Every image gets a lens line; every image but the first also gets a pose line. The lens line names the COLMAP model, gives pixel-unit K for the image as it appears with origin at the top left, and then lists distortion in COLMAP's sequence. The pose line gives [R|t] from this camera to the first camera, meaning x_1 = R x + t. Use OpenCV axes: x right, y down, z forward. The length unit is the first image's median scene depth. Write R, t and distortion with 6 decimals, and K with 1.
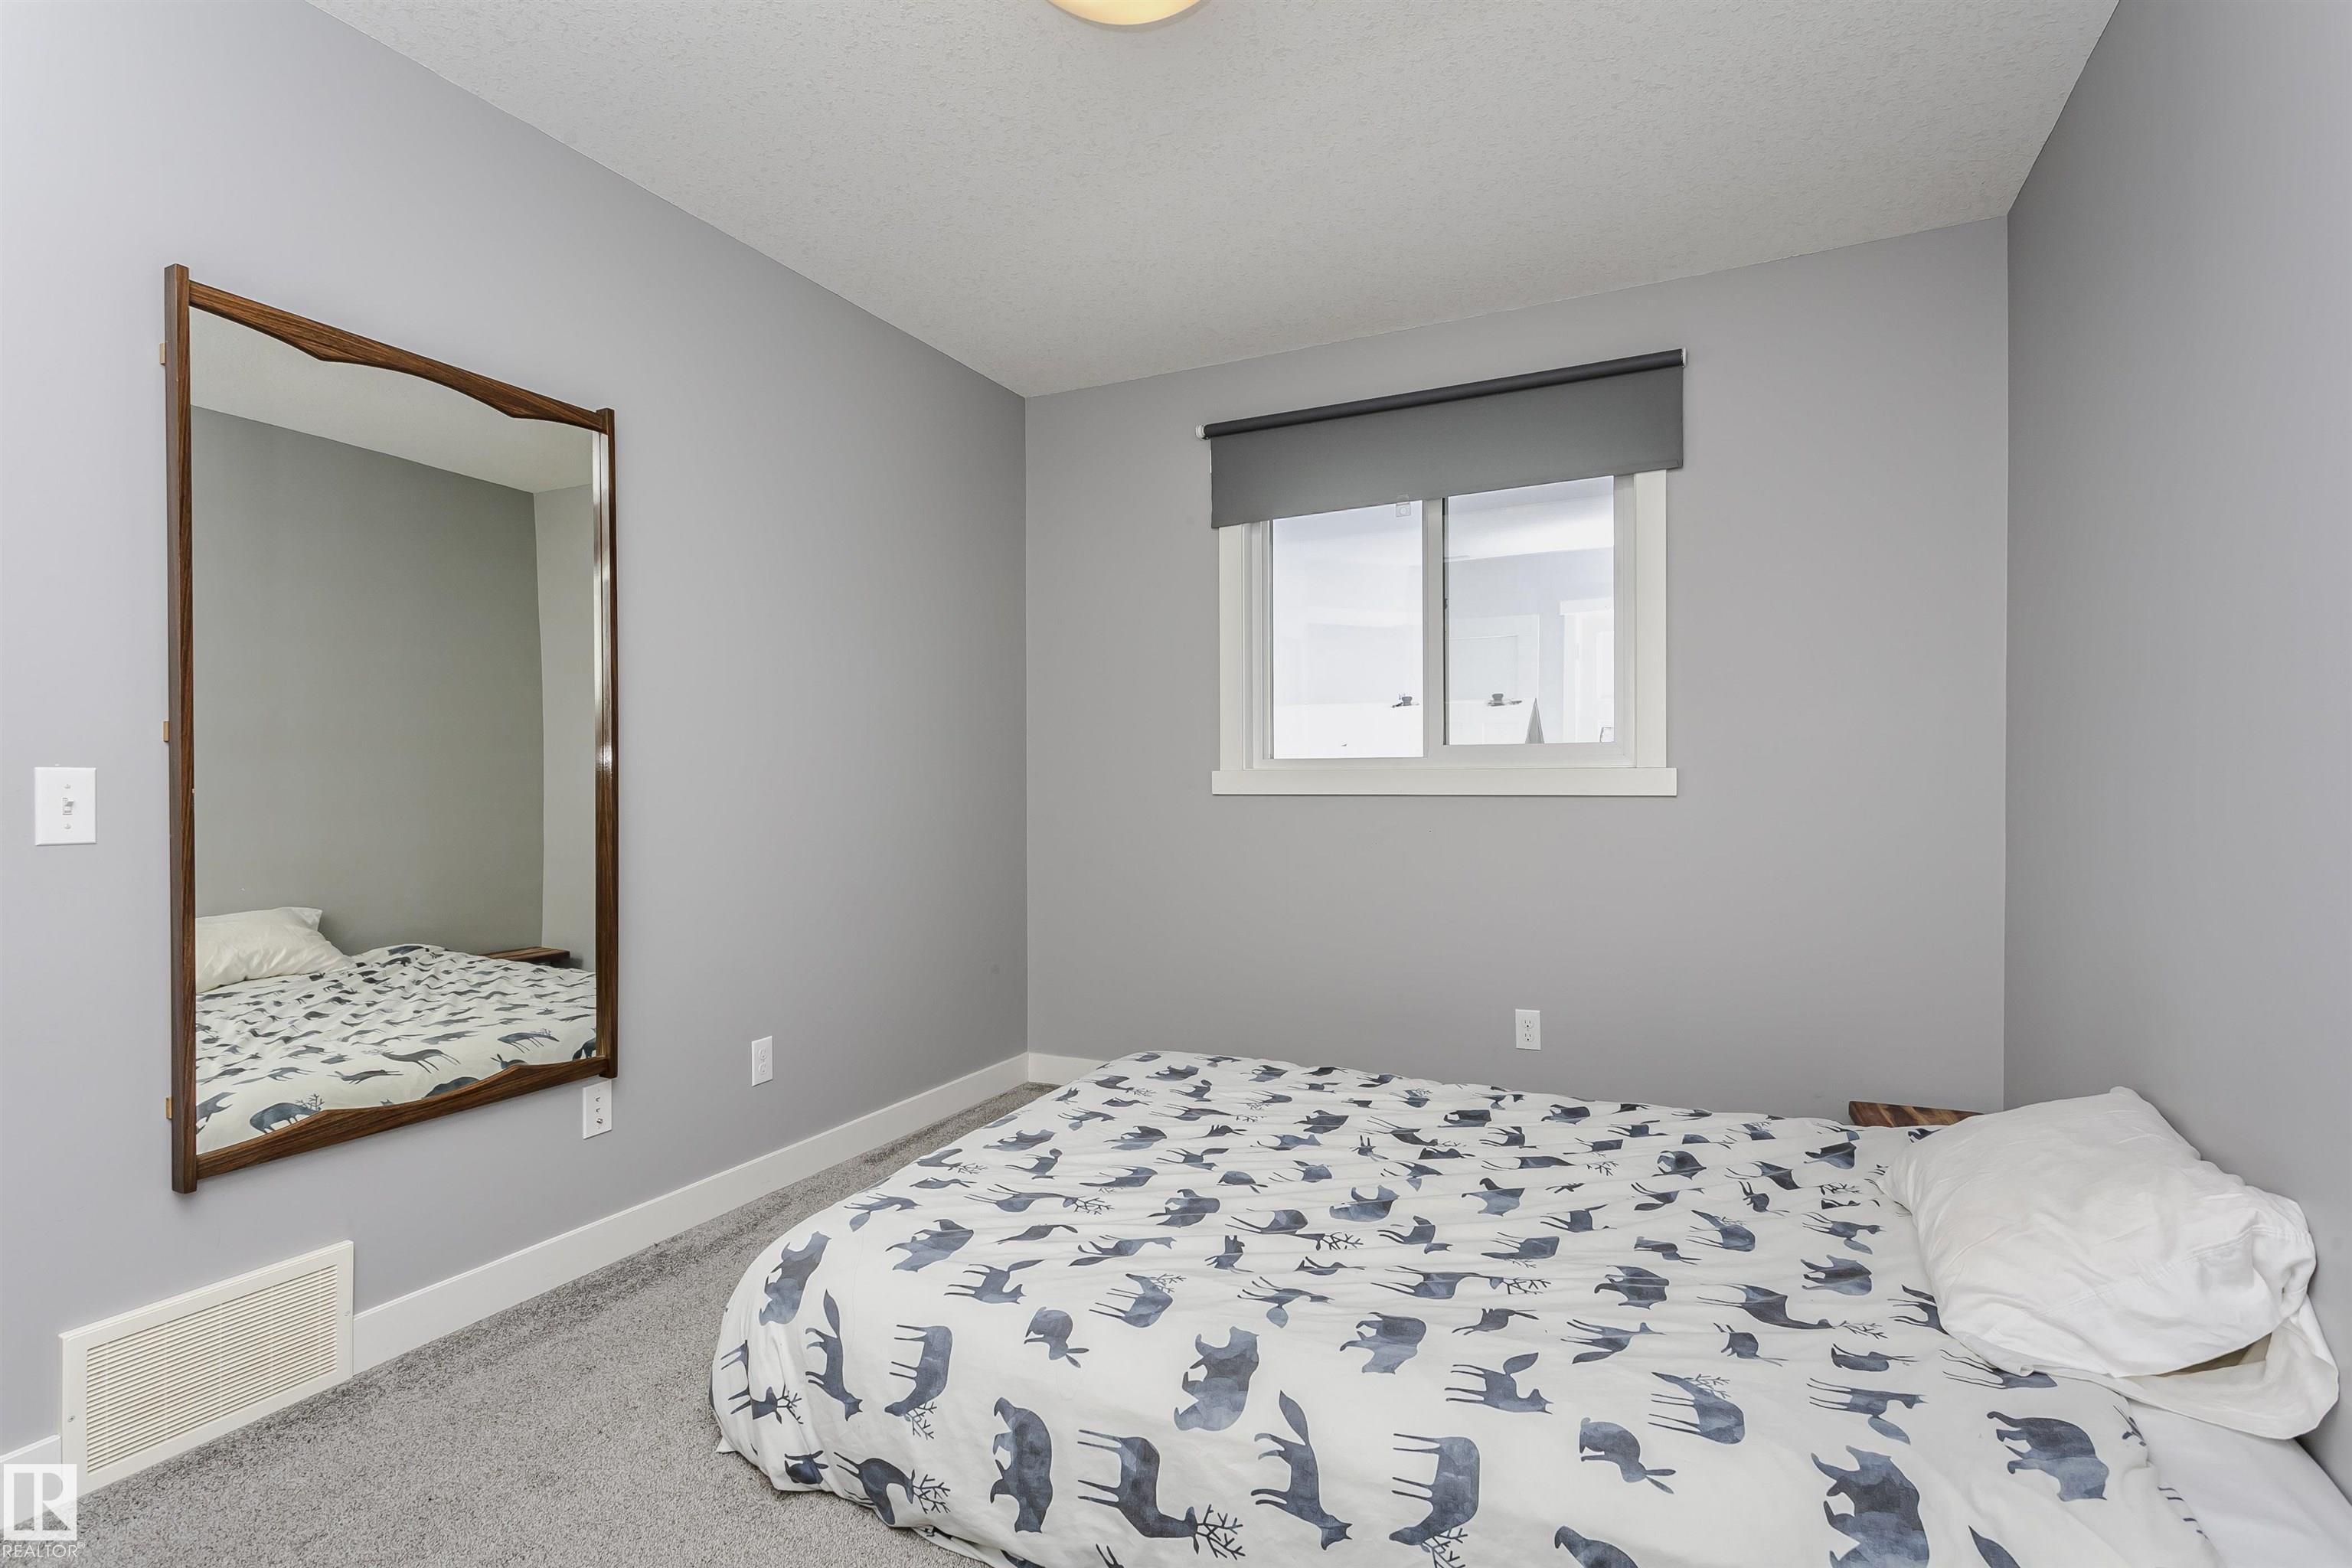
lens RADIAL K [[1128.3, 0, 1154.2], [0, 1128.3, 794.5], [0, 0, 1]] dist [-0.000670, 0.000224]
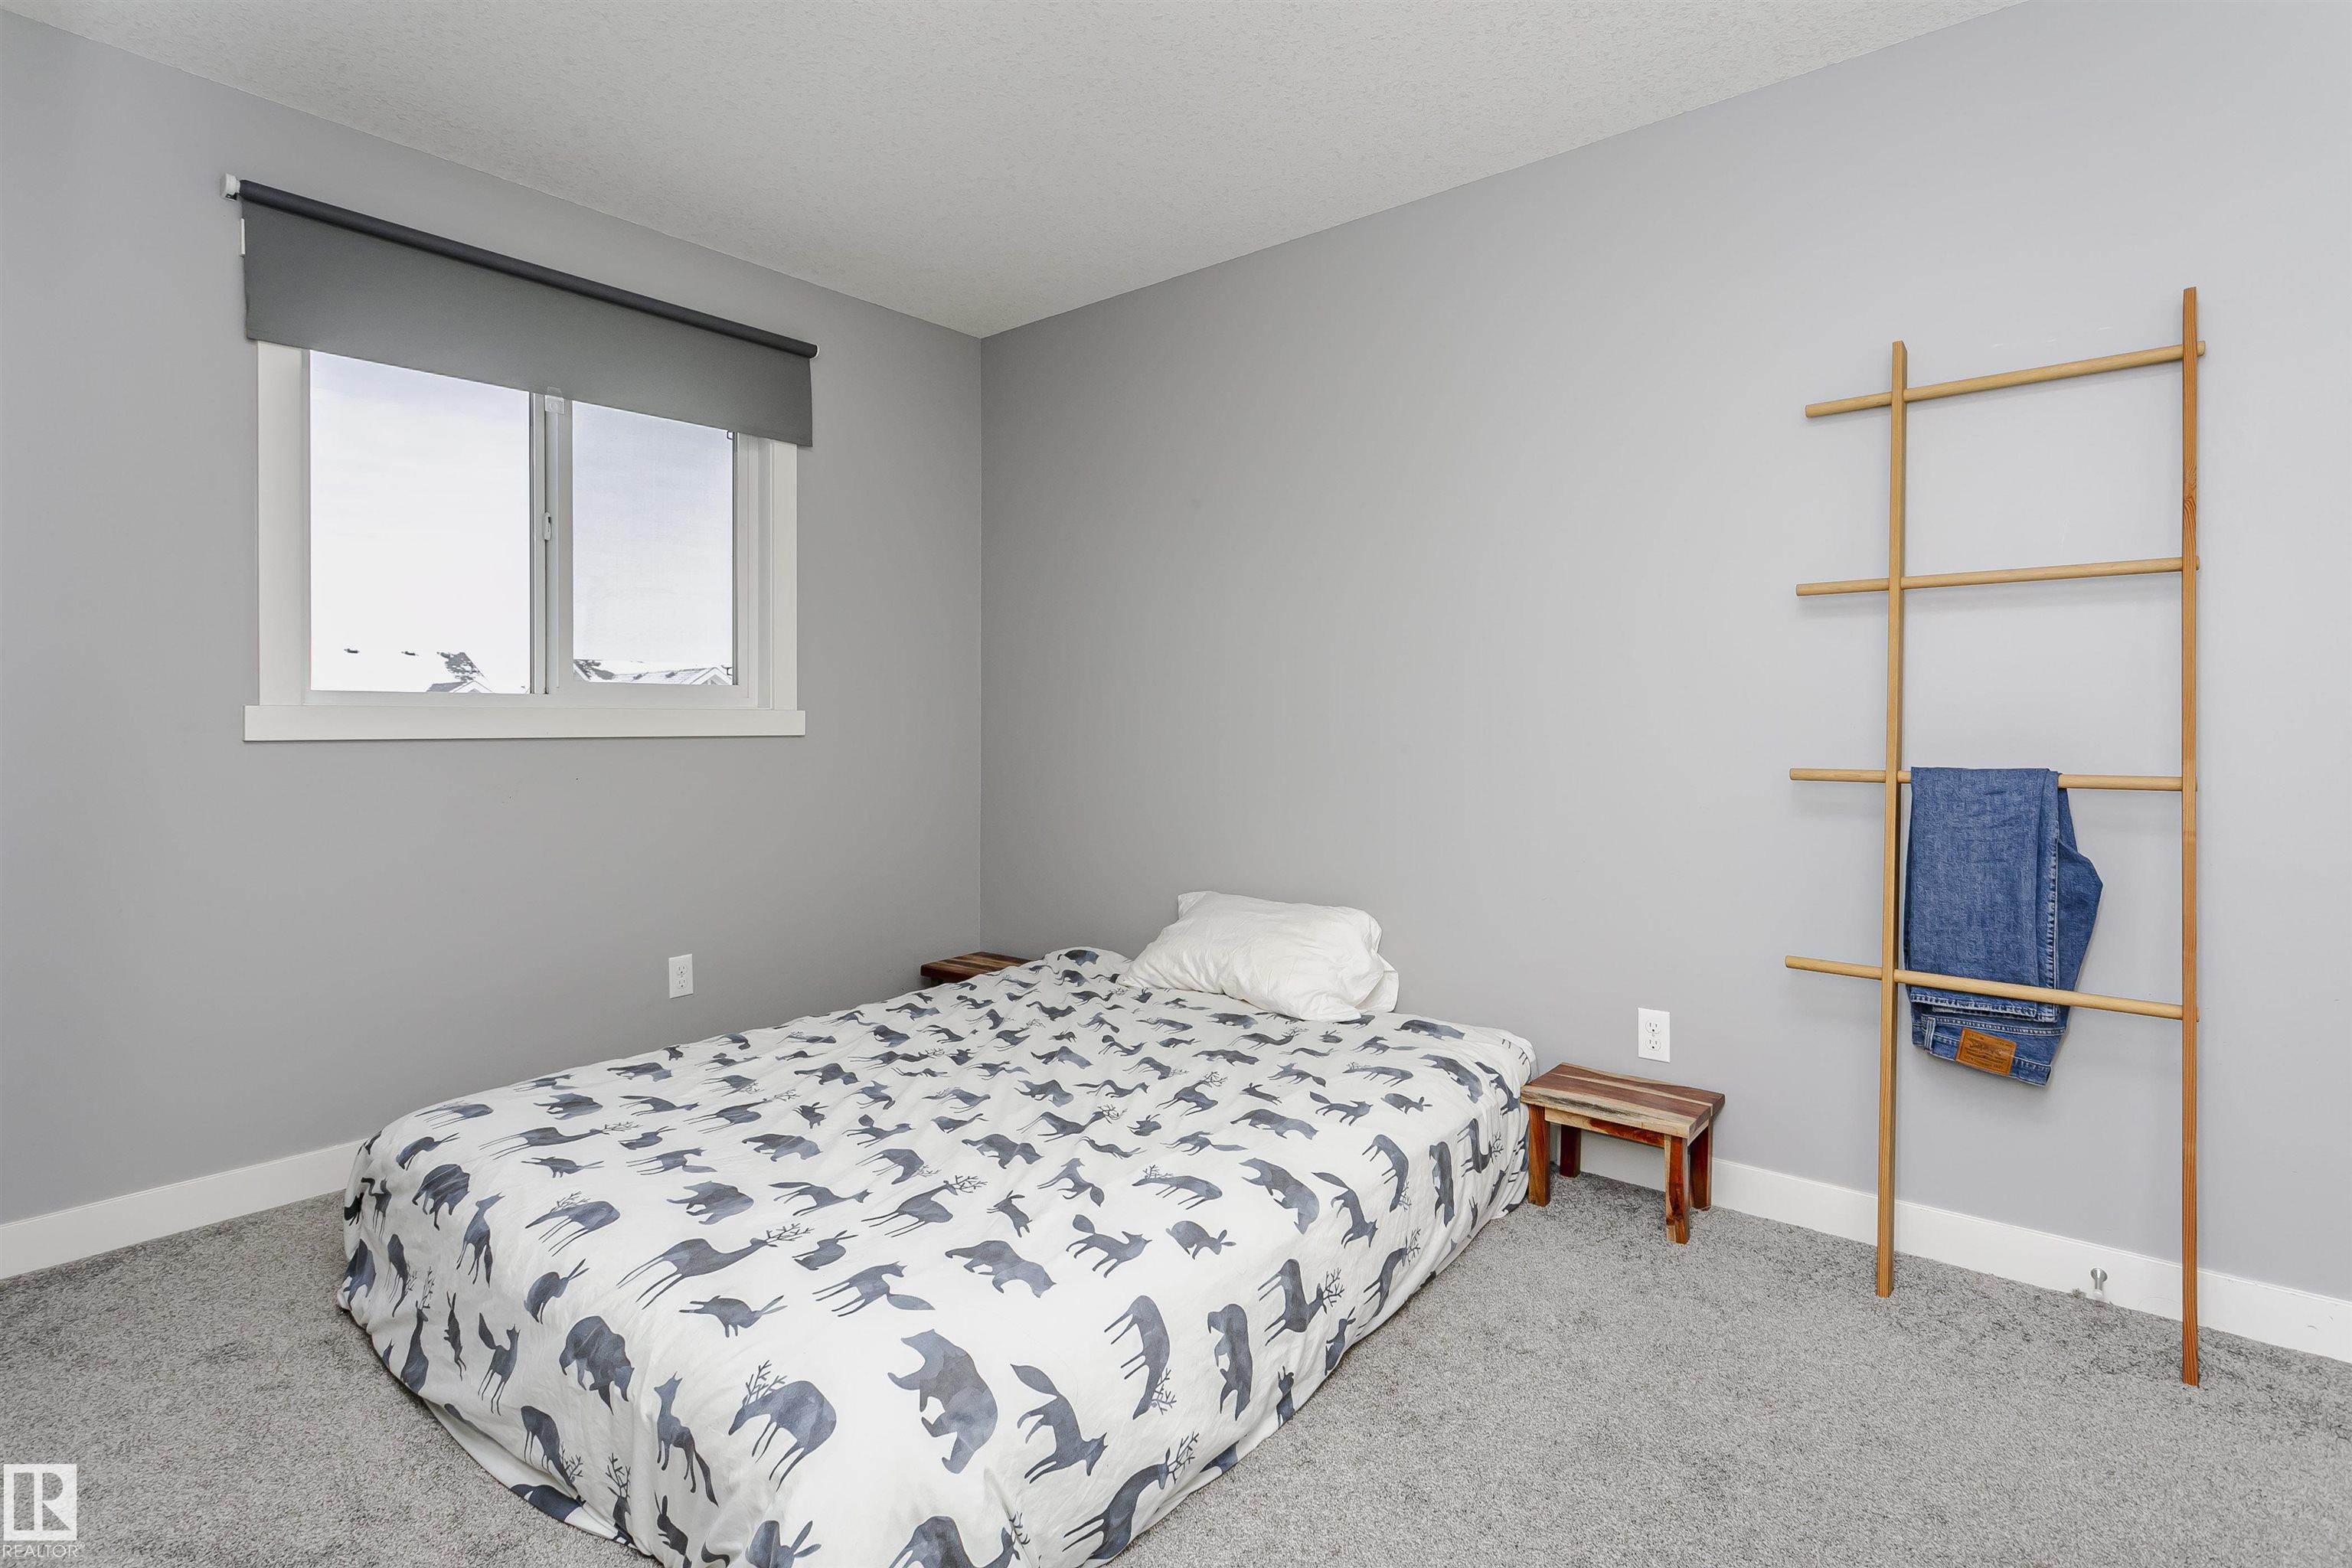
lens RADIAL K [[1122.5, 0, 1170.4], [0, 1122.5, 738.0], [0, 0, 1]] dist [0.000982, 0.000069]
pose [[0.232710, -0.010499, 0.972490, -0.746993], [0.012843, 0.999888, 0.007721, -0.000732], [-0.972461, 0.010692, 0.232818, 0.517514]]
